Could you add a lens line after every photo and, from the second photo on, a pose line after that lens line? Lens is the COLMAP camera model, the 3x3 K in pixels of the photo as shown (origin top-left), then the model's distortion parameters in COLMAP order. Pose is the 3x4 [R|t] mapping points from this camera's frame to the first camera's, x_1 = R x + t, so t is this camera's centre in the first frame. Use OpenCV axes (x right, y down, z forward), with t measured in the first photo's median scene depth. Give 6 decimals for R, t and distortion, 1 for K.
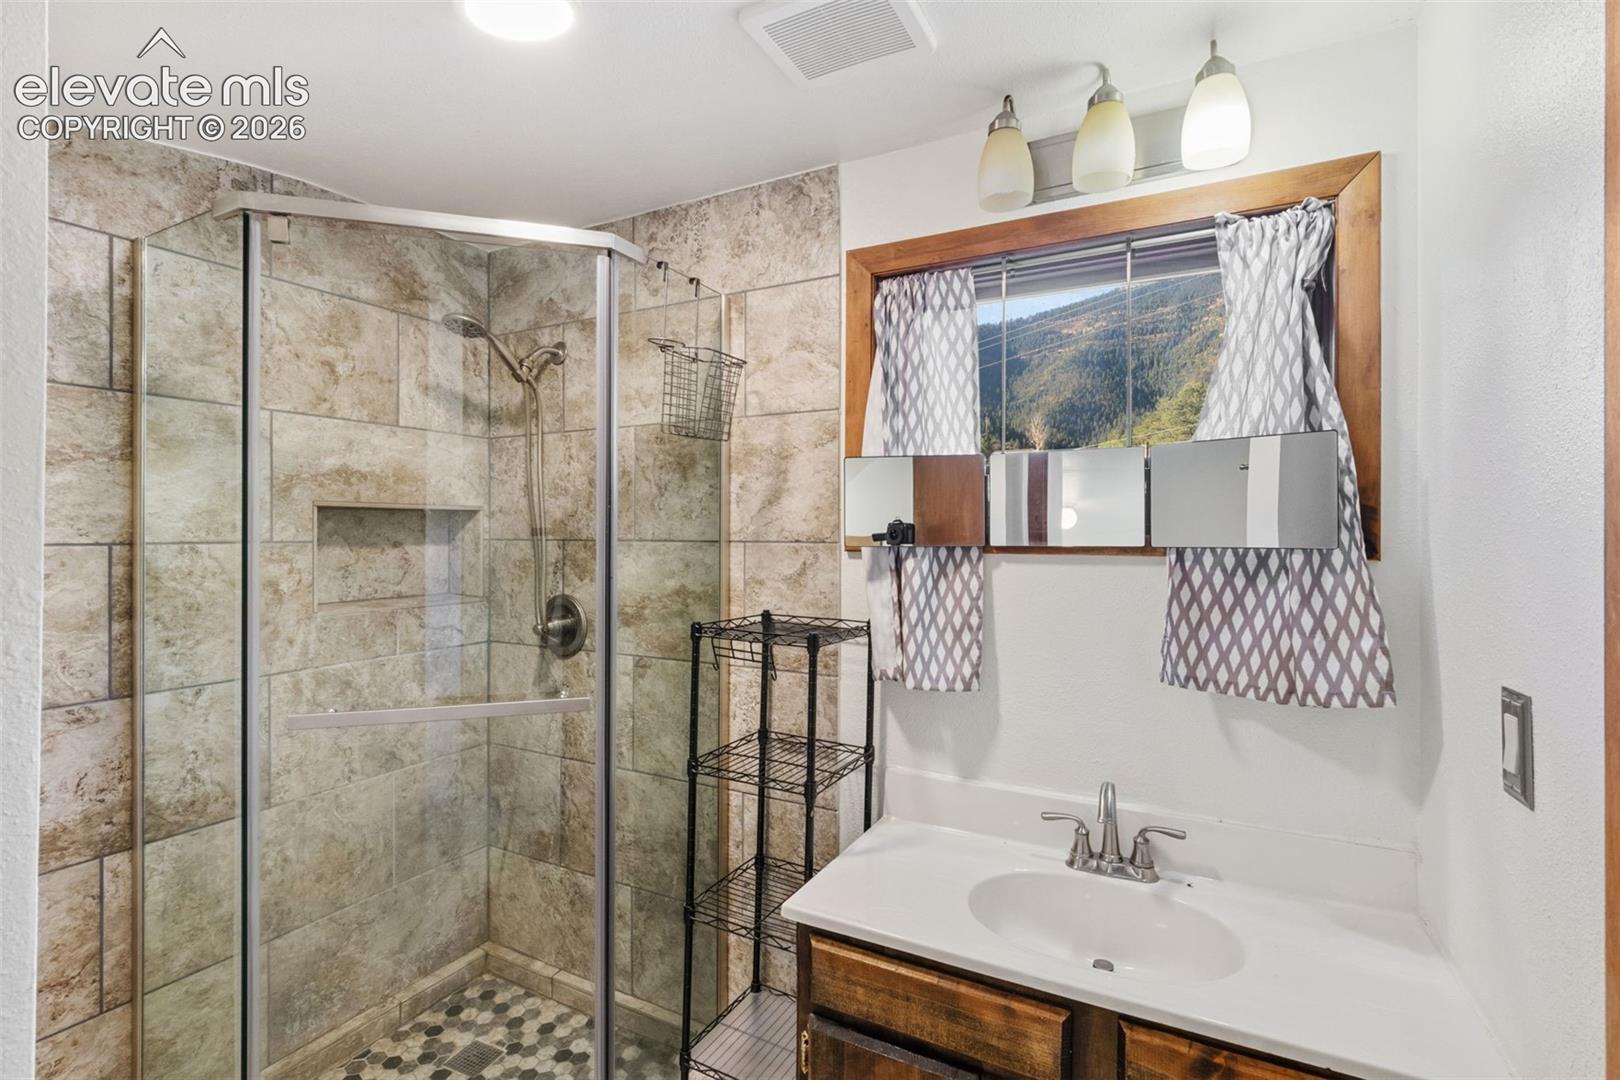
lens RADIAL K [[751.7, 0, 799.4], [0, 751.7, 536.9], [0, 0, 1]] dist [-0.003112, 0.000238]
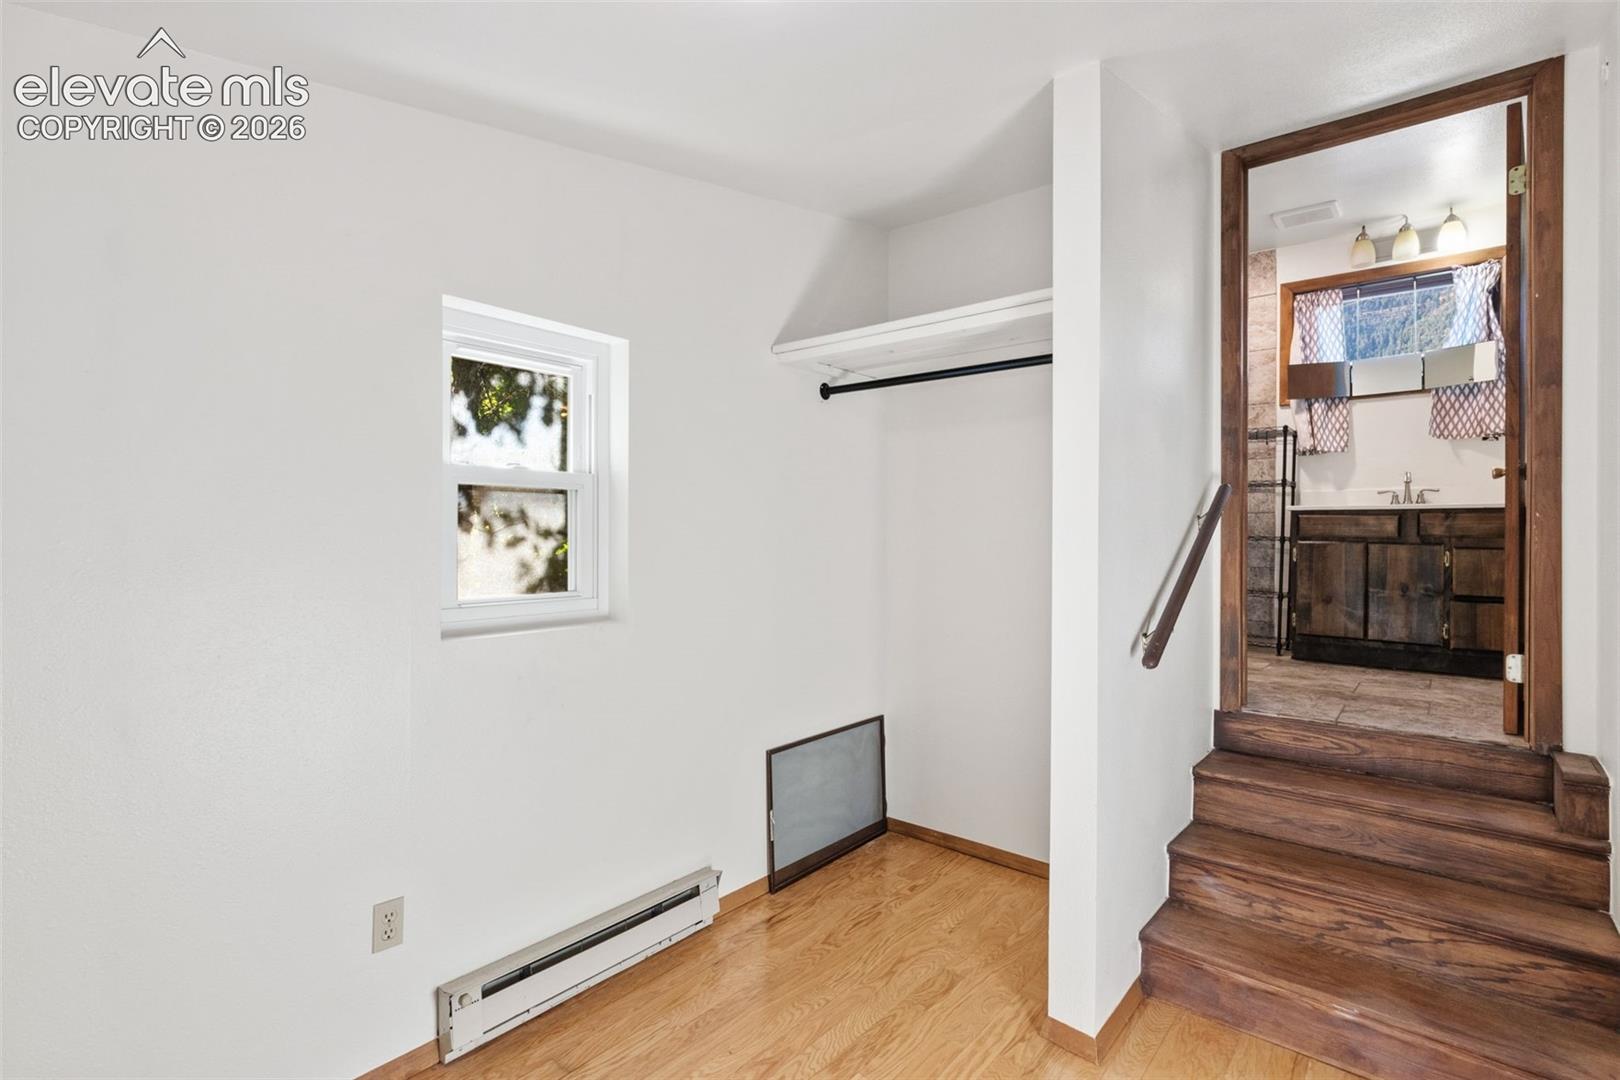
lens RADIAL K [[751.7, 0, 818.2], [0, 751.7, 533.3], [0, 0, 1]] dist [-0.003112, 0.000238]
pose [[0.978150, 0.003958, -0.207862, -1.065048], [-0.004599, 0.999986, -0.002603, 0.528403], [0.207849, 0.003502, 0.978155, -2.019822]]
